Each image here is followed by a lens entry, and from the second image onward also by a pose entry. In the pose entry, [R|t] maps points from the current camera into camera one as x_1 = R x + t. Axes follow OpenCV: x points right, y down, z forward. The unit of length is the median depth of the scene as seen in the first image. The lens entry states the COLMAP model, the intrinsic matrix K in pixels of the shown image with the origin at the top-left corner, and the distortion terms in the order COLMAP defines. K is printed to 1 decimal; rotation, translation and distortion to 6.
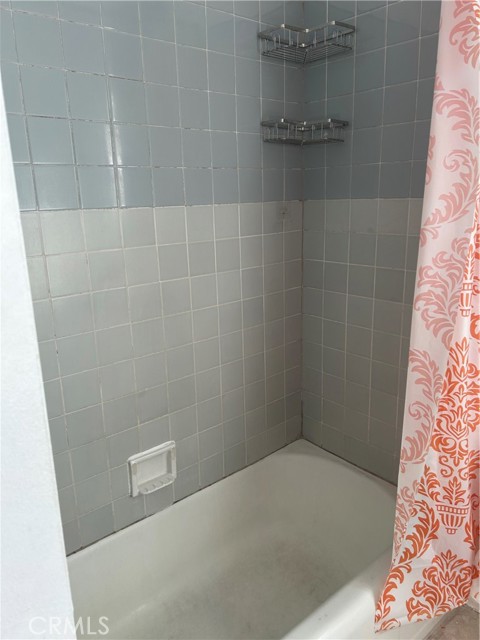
lens RADIAL K [[483.2, 0, 239.6], [0, 483.2, 318.3], [0, 0, 1]] dist [0.055412, -0.064355]
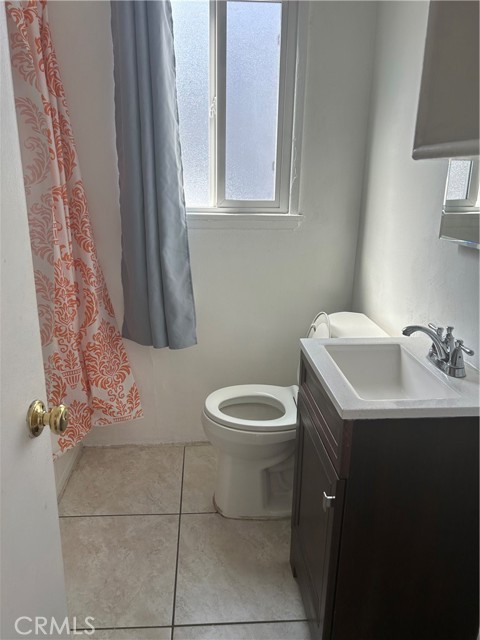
lens RADIAL K [[480.1, 0, 238.8], [0, 480.1, 321.6], [0, 0, 1]] dist [0.004560, -0.000746]
pose [[0.599513, -0.203456, 0.774074, -0.414290], [0.170167, 0.977440, 0.125115, 0.136284], [-0.782066, 0.056714, 0.620609, -0.391605]]
